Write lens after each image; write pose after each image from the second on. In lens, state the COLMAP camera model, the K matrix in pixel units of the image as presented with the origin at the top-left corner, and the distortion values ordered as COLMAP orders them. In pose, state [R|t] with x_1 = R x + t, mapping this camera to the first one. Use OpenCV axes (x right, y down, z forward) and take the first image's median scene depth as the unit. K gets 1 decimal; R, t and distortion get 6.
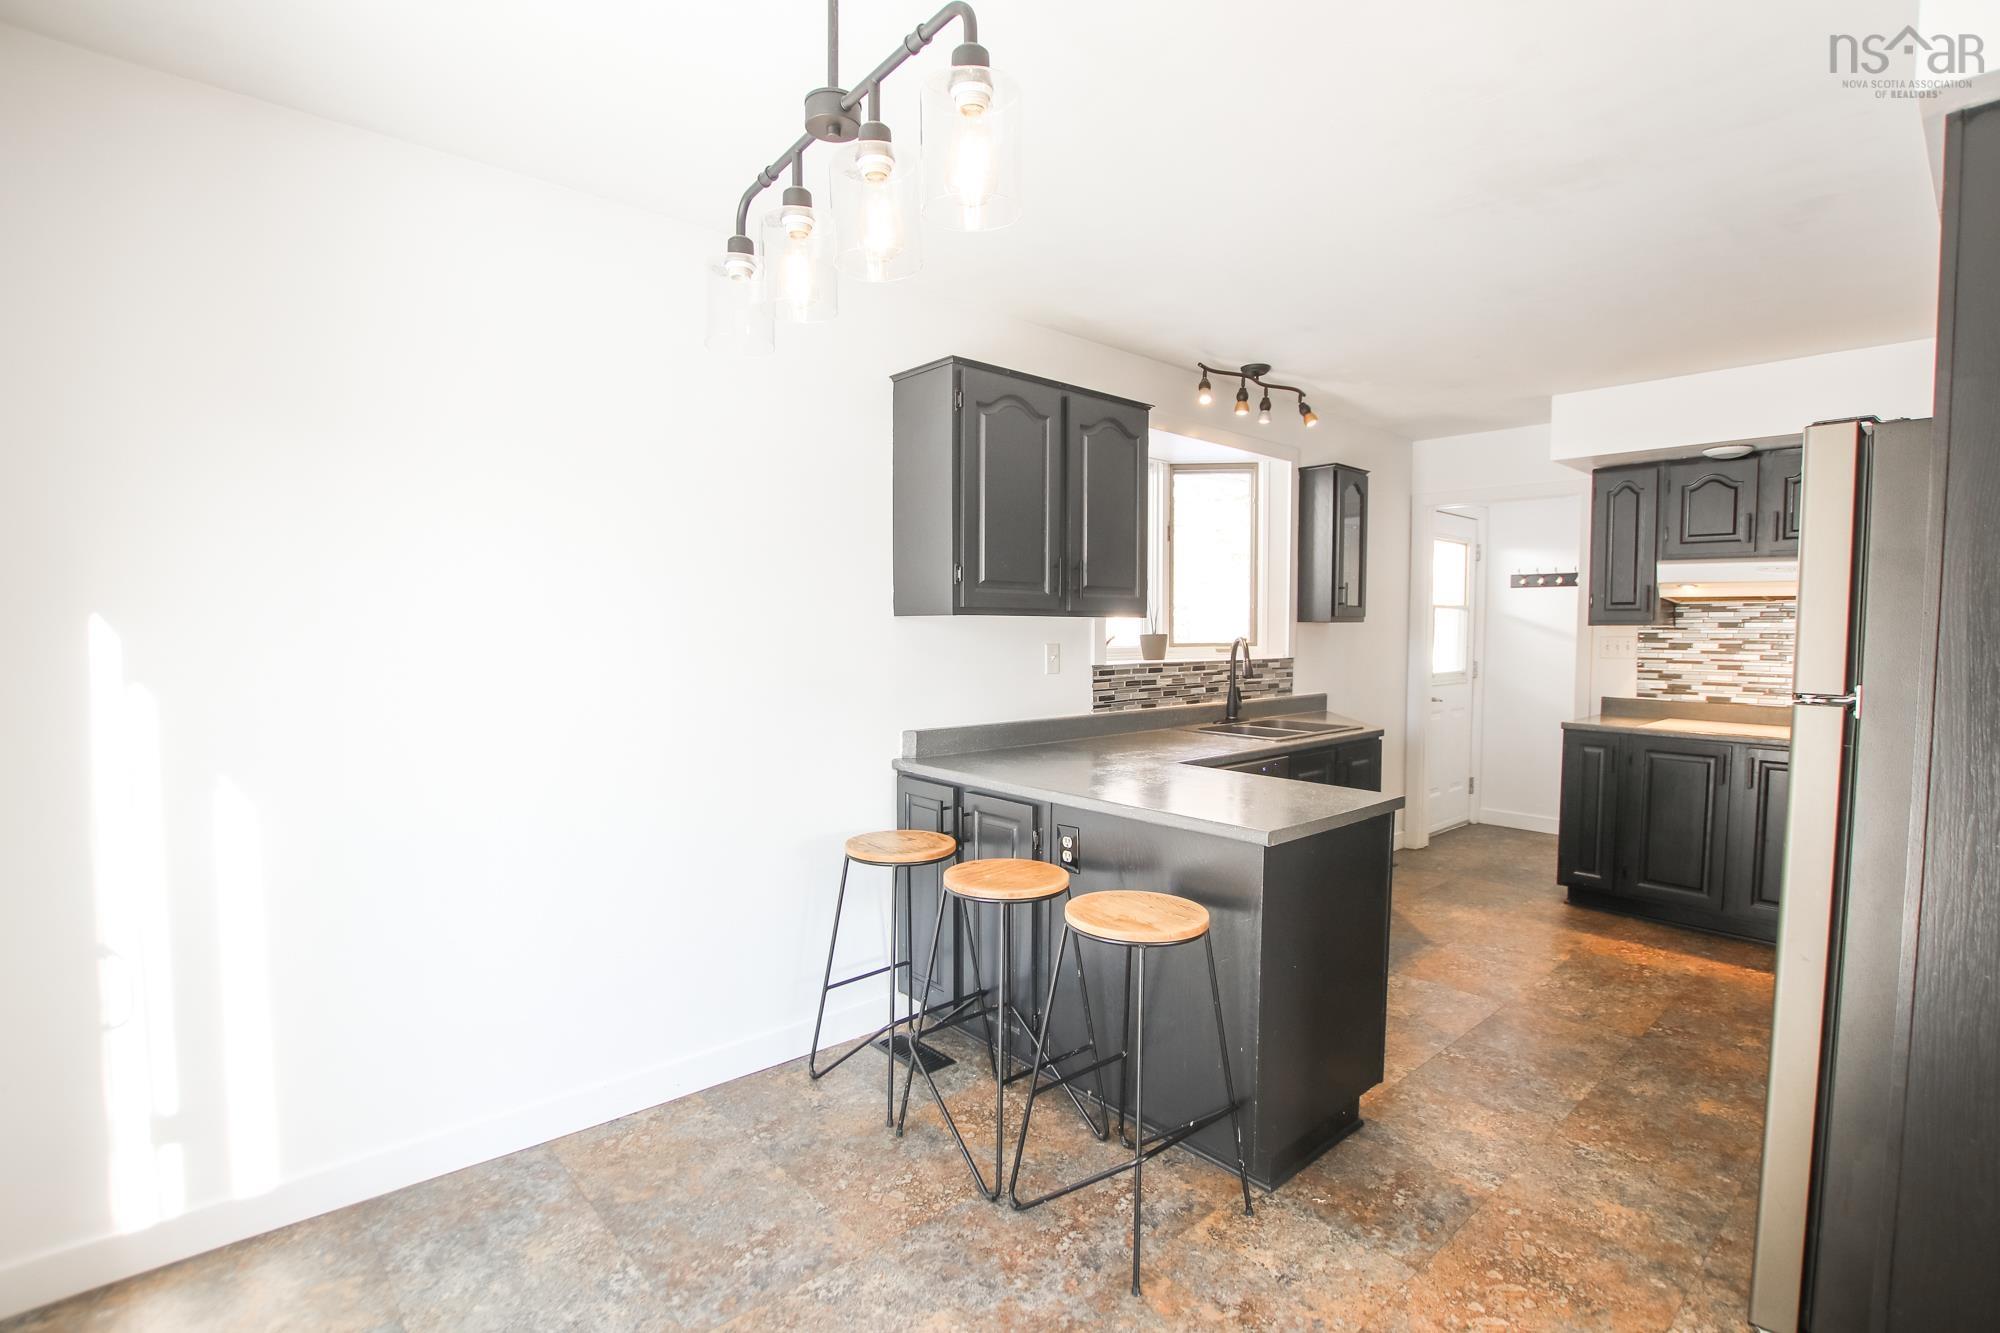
lens RADIAL K [[939.7, 0, 1008.2], [0, 939.7, 672.9], [0, 0, 1]] dist [-0.004378, -0.000179]
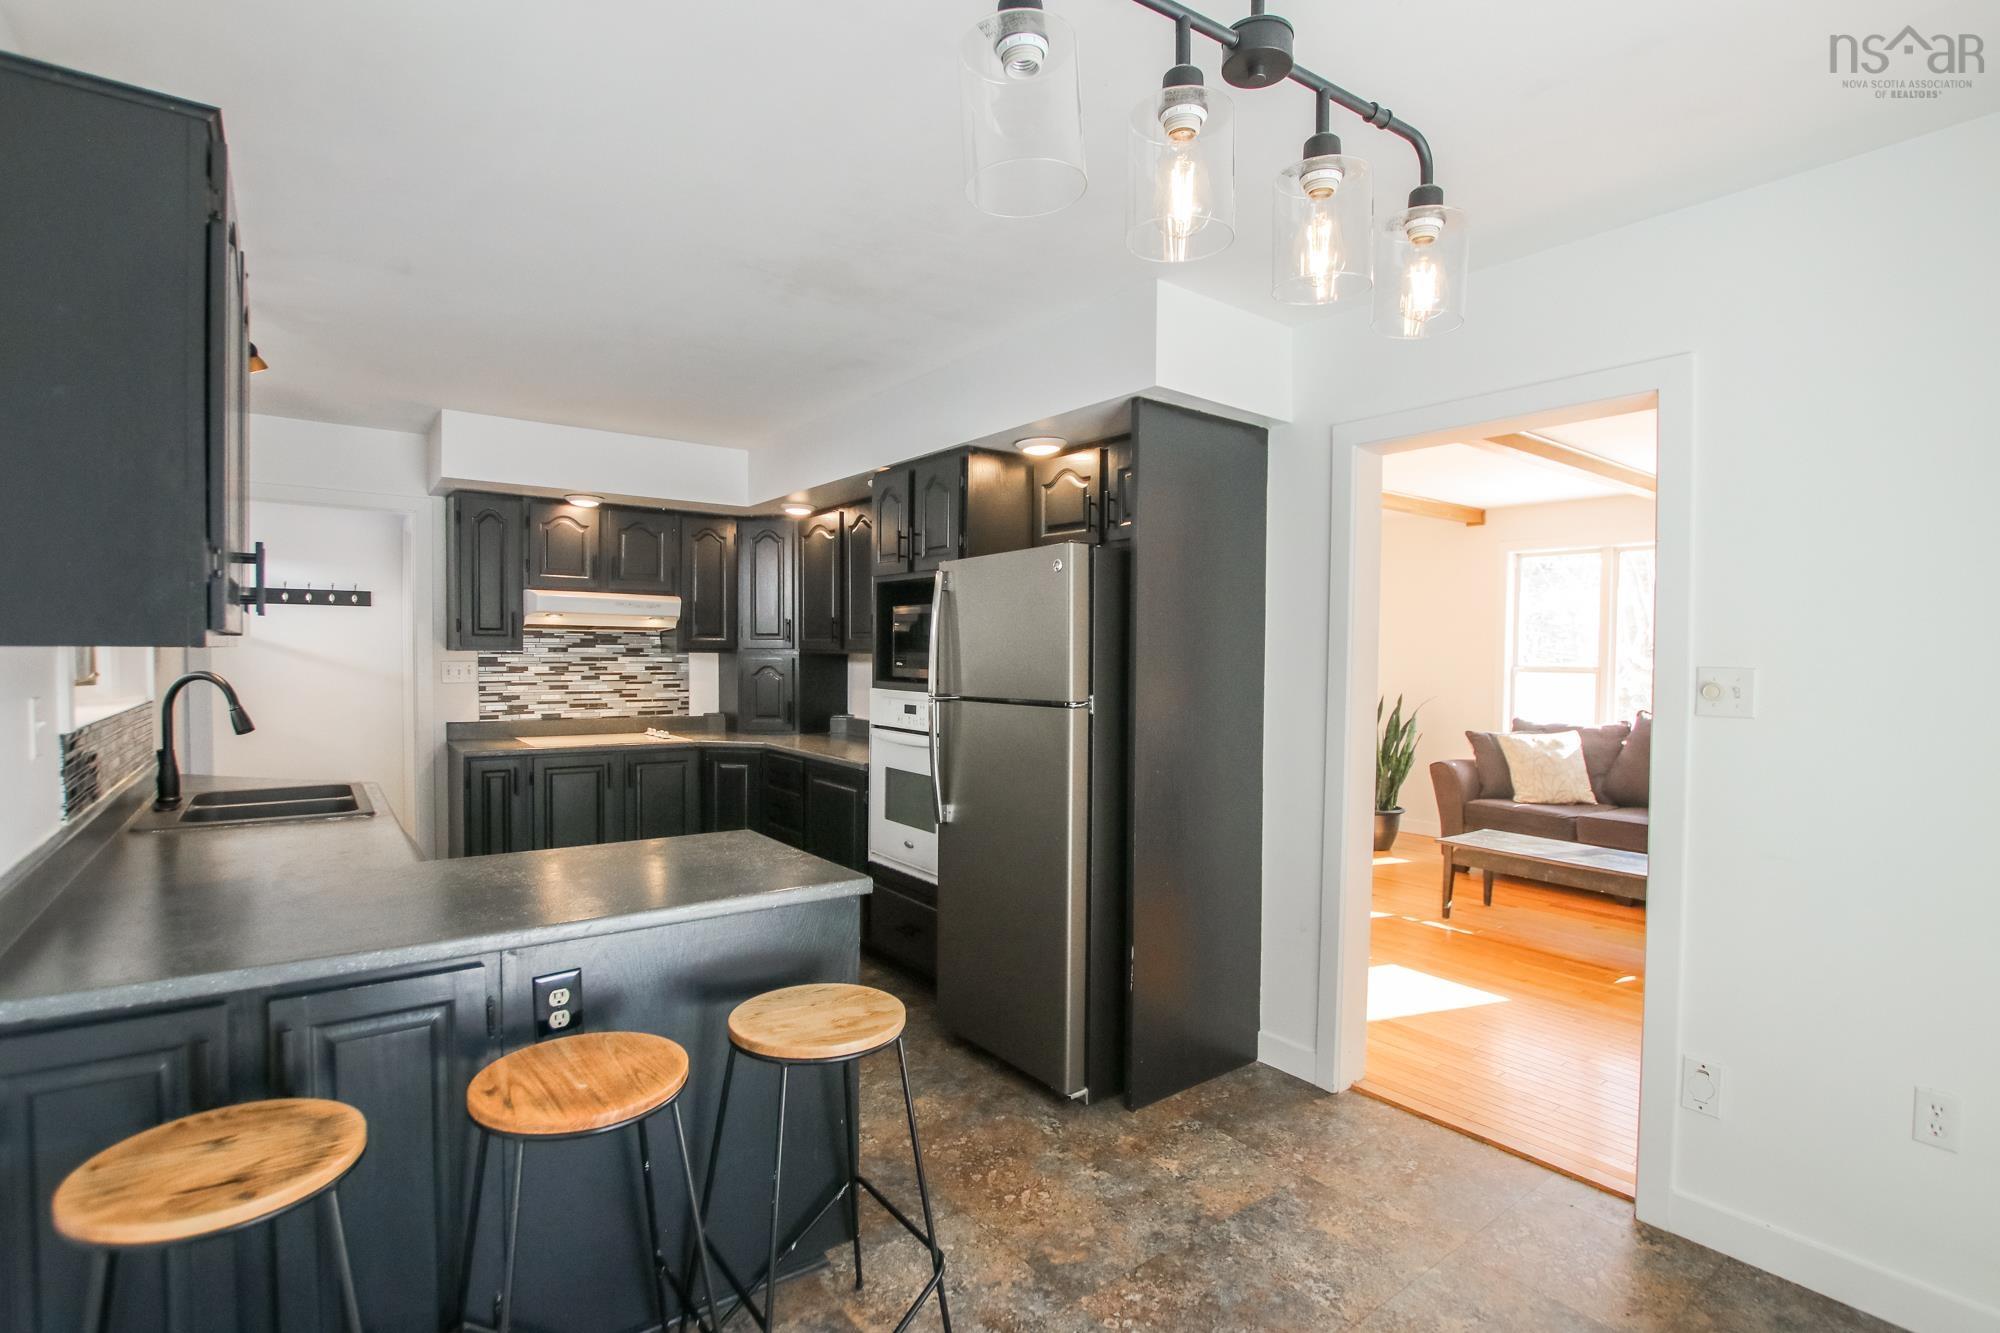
lens RADIAL K [[939.7, 0, 1013.0], [0, 939.7, 667.5], [0, 0, 1]] dist [-0.004378, -0.000179]
pose [[0.111044, -0.022354, 0.993564, -0.292037], [0.043779, 0.998887, 0.017581, -0.025239], [-0.992851, 0.041545, 0.111899, 0.323474]]
